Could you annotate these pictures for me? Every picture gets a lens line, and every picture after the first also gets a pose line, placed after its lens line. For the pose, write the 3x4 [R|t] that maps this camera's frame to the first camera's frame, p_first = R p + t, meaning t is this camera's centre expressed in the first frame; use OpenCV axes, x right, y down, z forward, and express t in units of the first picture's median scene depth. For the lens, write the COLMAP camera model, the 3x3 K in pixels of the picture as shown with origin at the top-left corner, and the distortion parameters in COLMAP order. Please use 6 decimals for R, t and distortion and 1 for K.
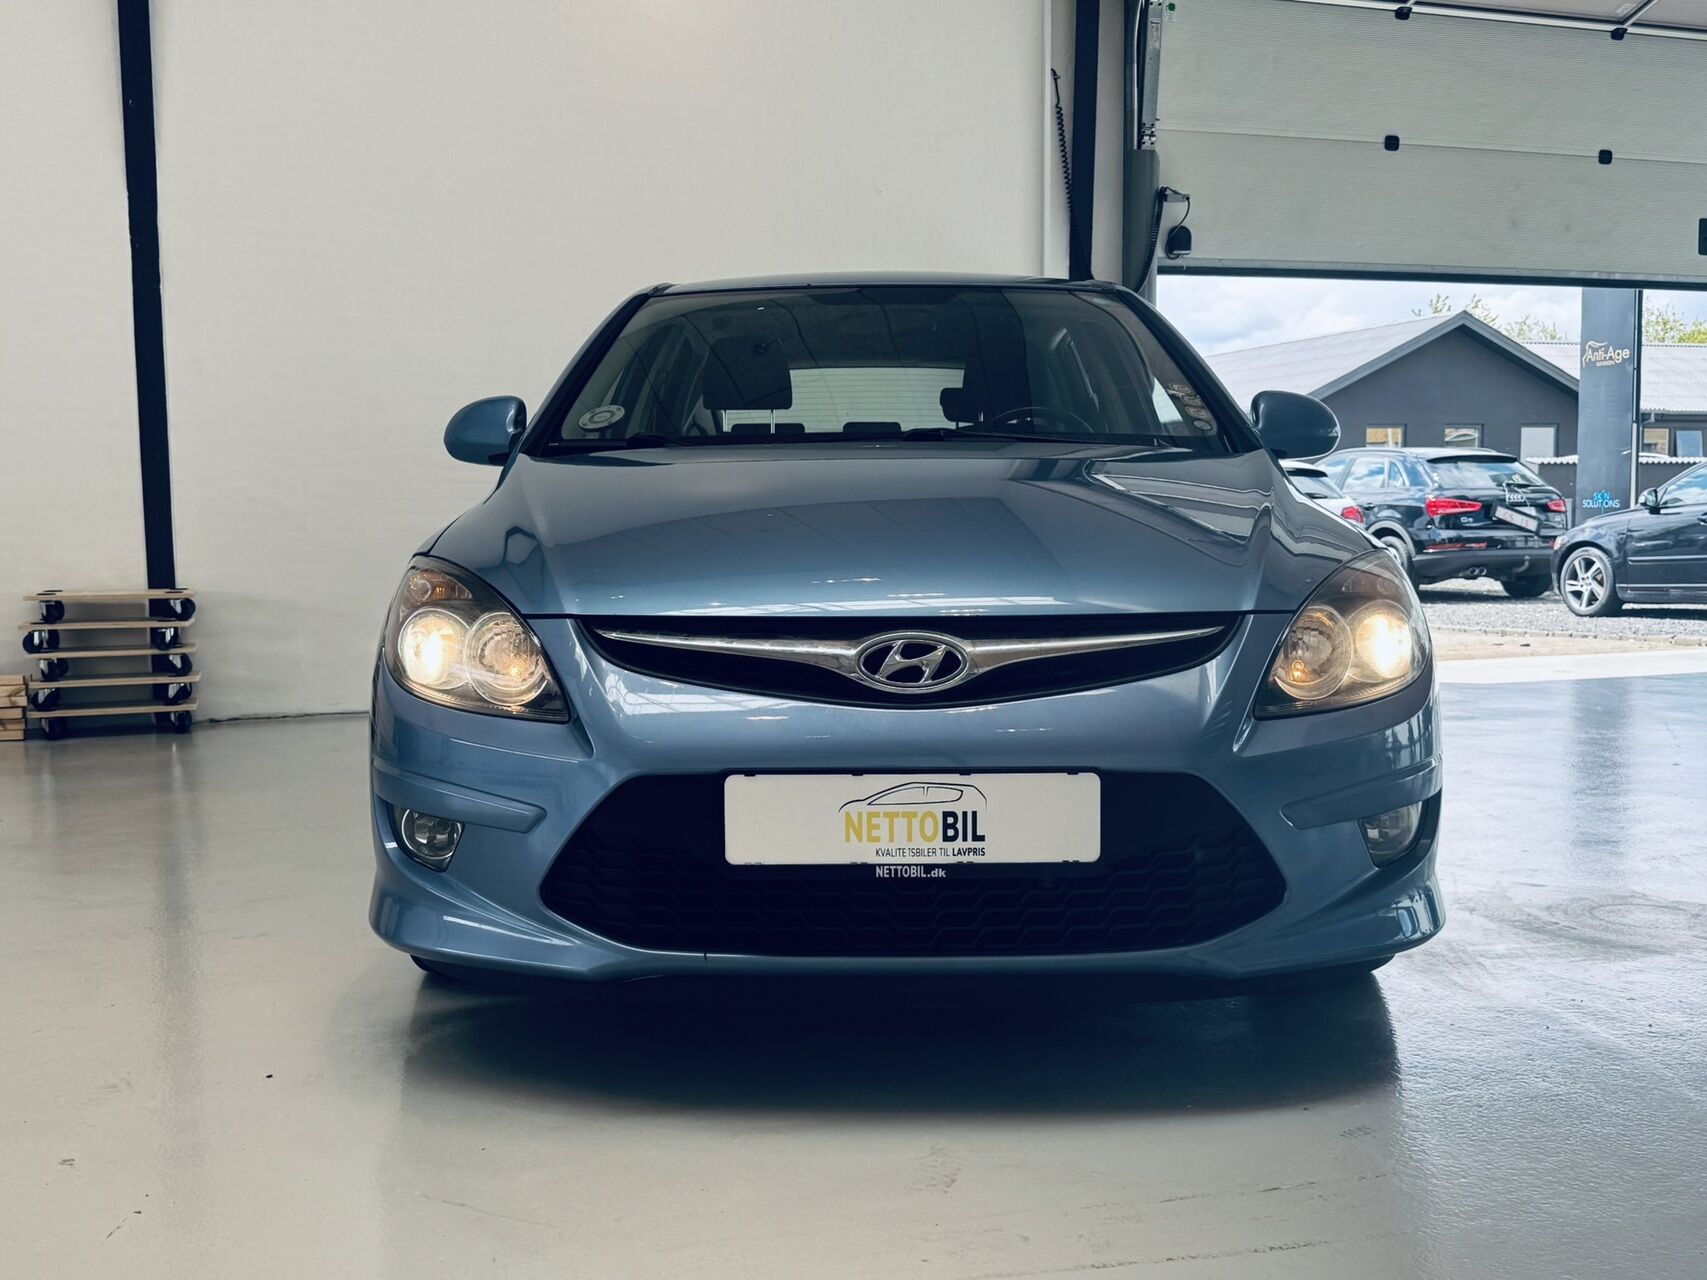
lens RADIAL K [[1654.7, 0, 861.9], [0, 1654.7, 629.3], [0, 0, 1]] dist [0.000210, 0.000000]
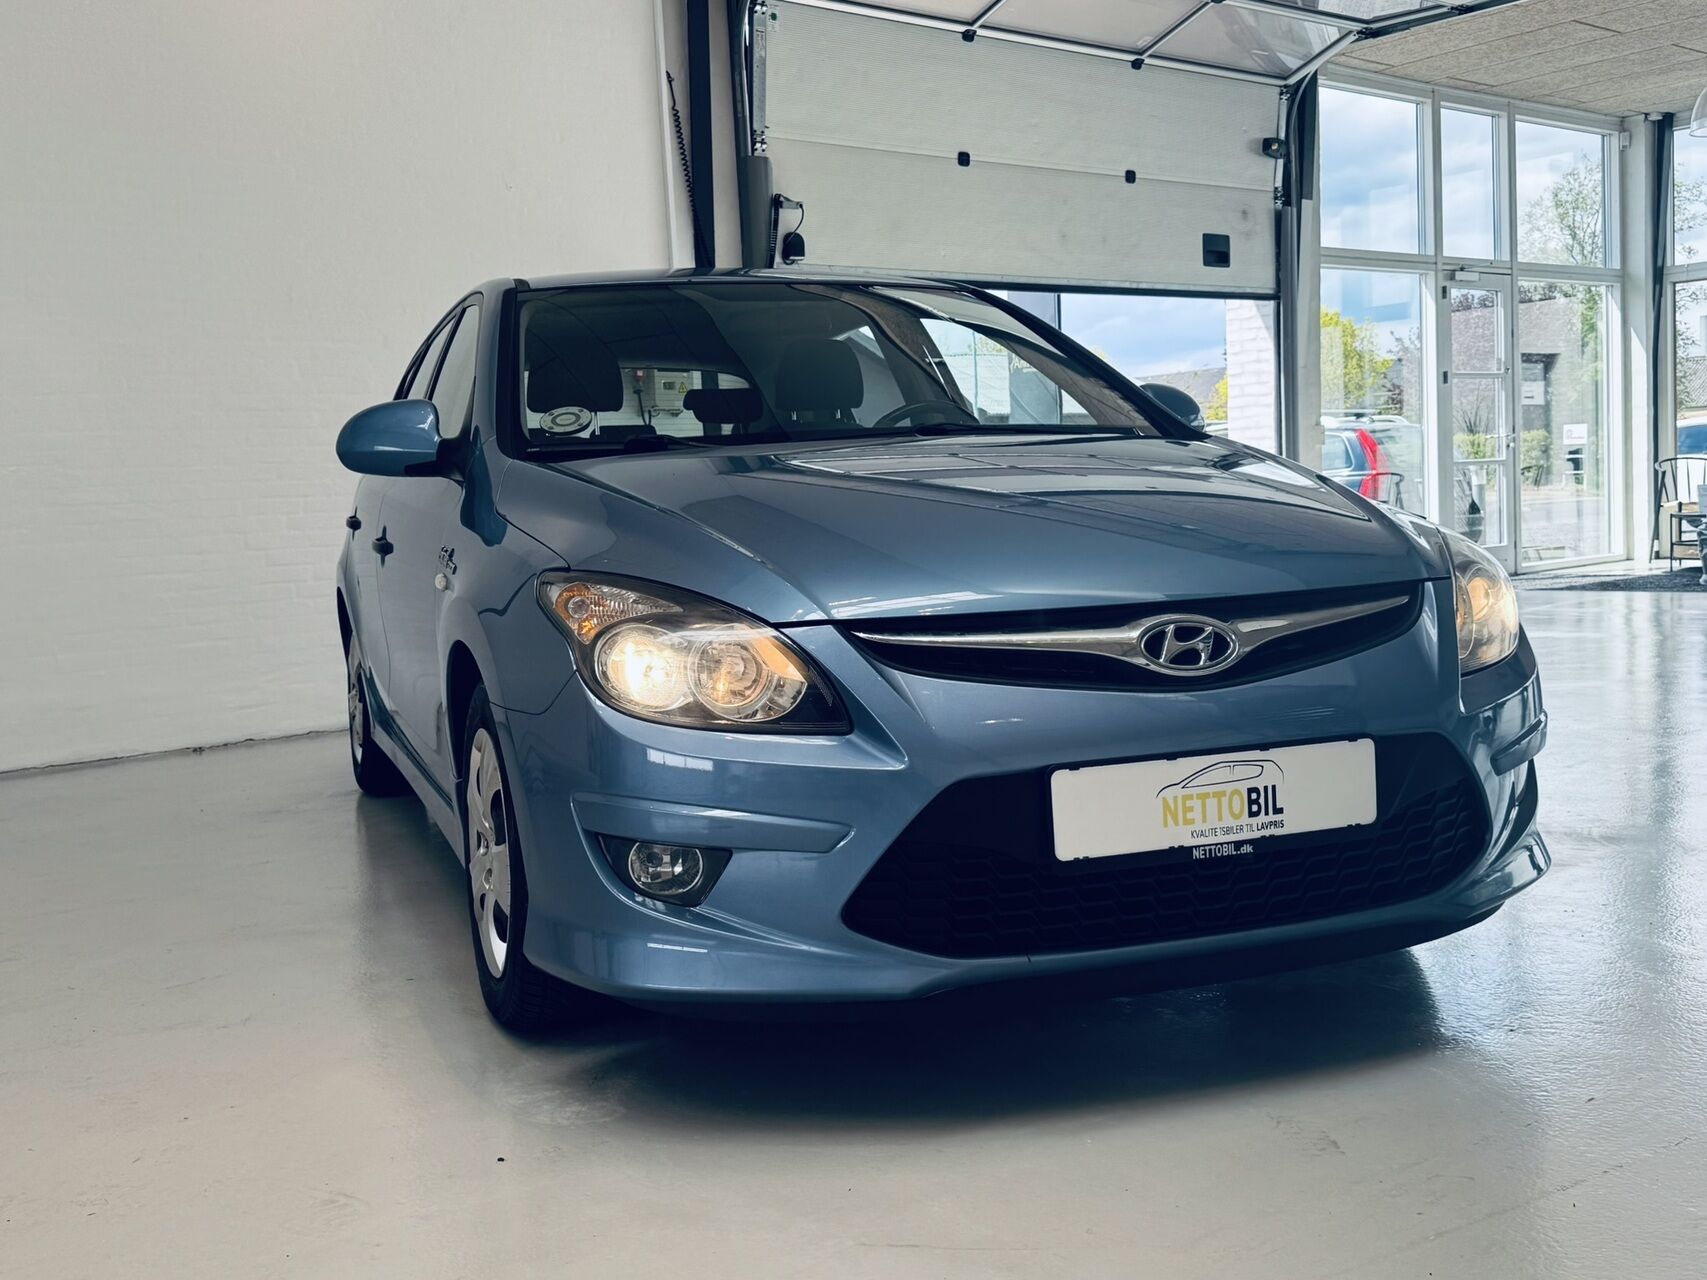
lens RADIAL K [[1654.7, 0, 846.9], [0, 1654.7, 646.9], [0, 0, 1]] dist [0.000210, 0.000000]
pose [[0.947467, -0.063127, 0.313563, -0.489400], [0.061906, 0.997986, 0.013860, -0.005949], [-0.313807, 0.006279, 0.949466, 0.107078]]
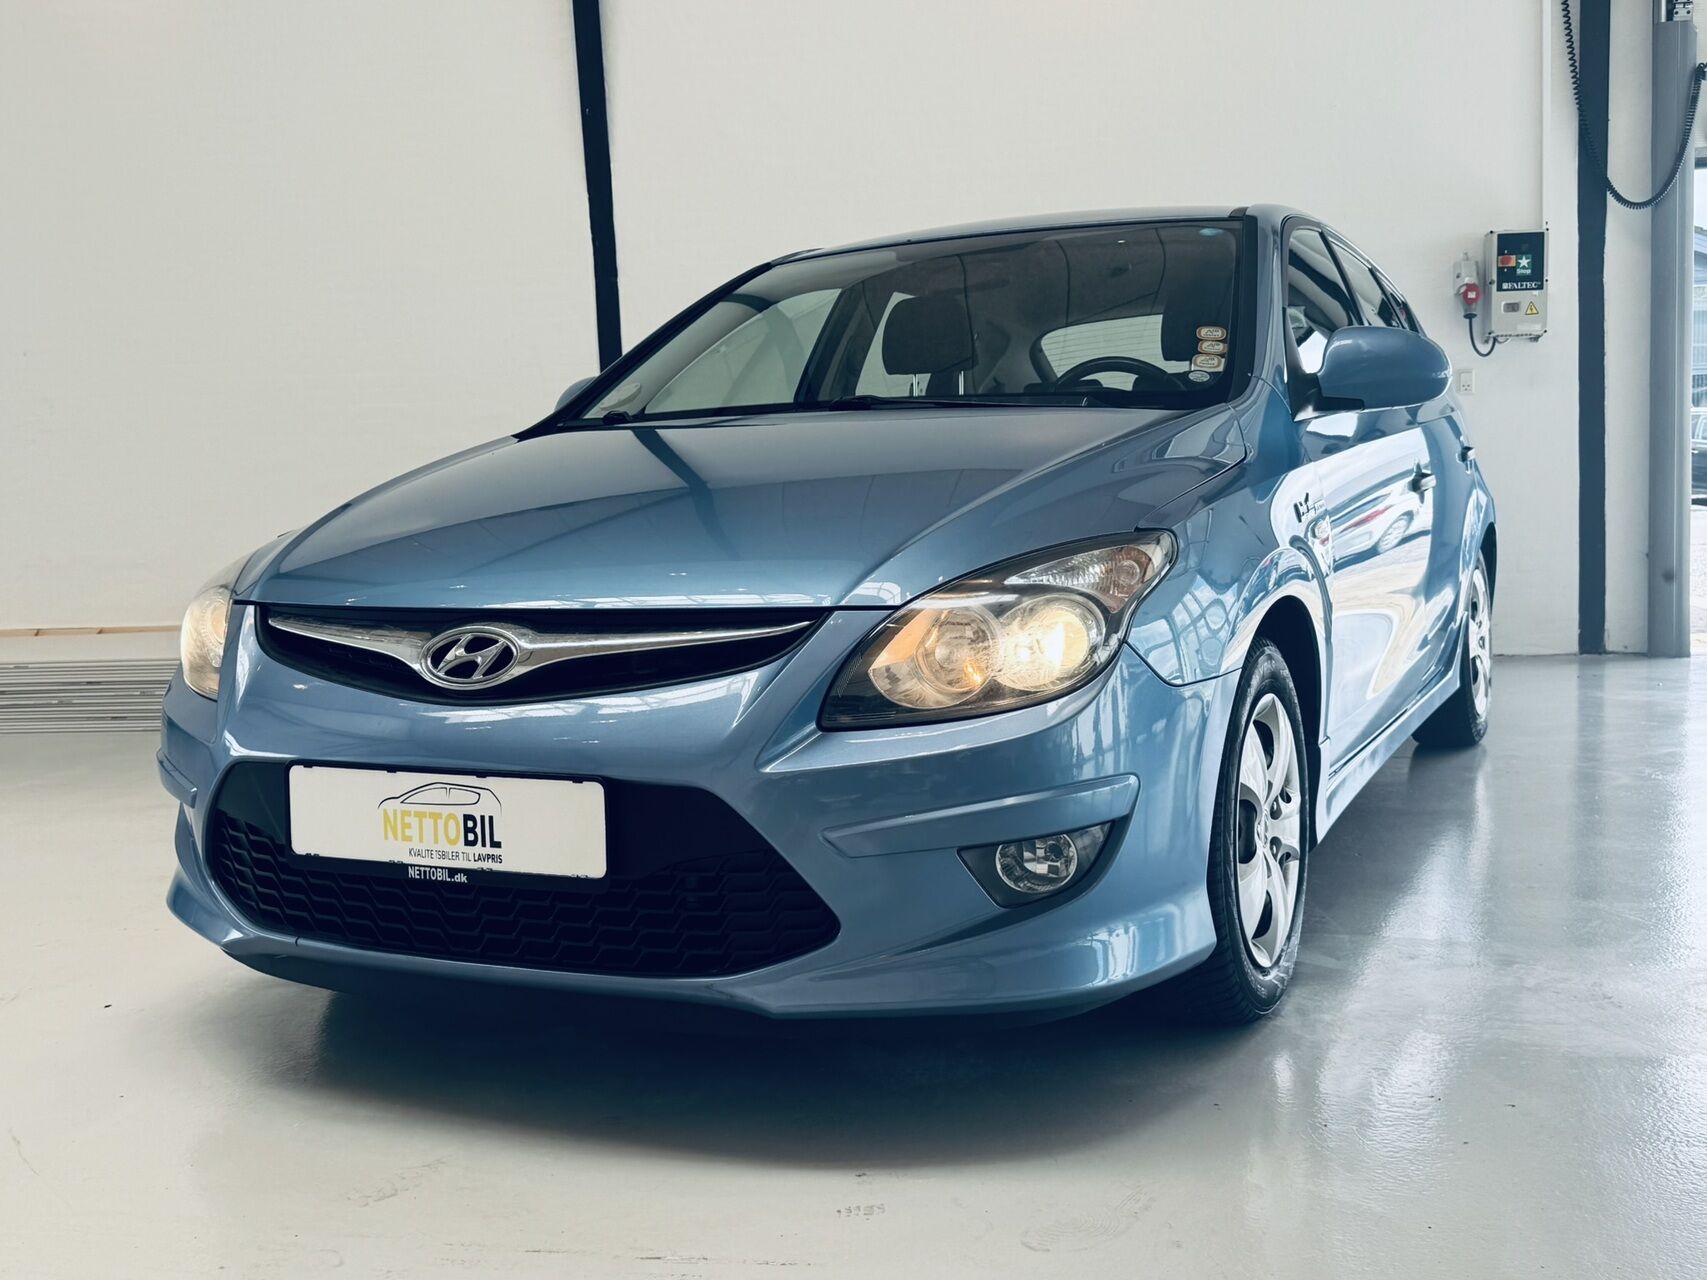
lens RADIAL K [[1654.7, 0, 854.4], [0, 1654.7, 638.3], [0, 0, 1]] dist [0.000210, 0.000000]
pose [[0.907532, 0.014019, -0.419748, 0.642178], [0.000424, 0.999412, 0.034297, -0.023932], [0.419982, -0.031303, 0.906992, 0.225624]]
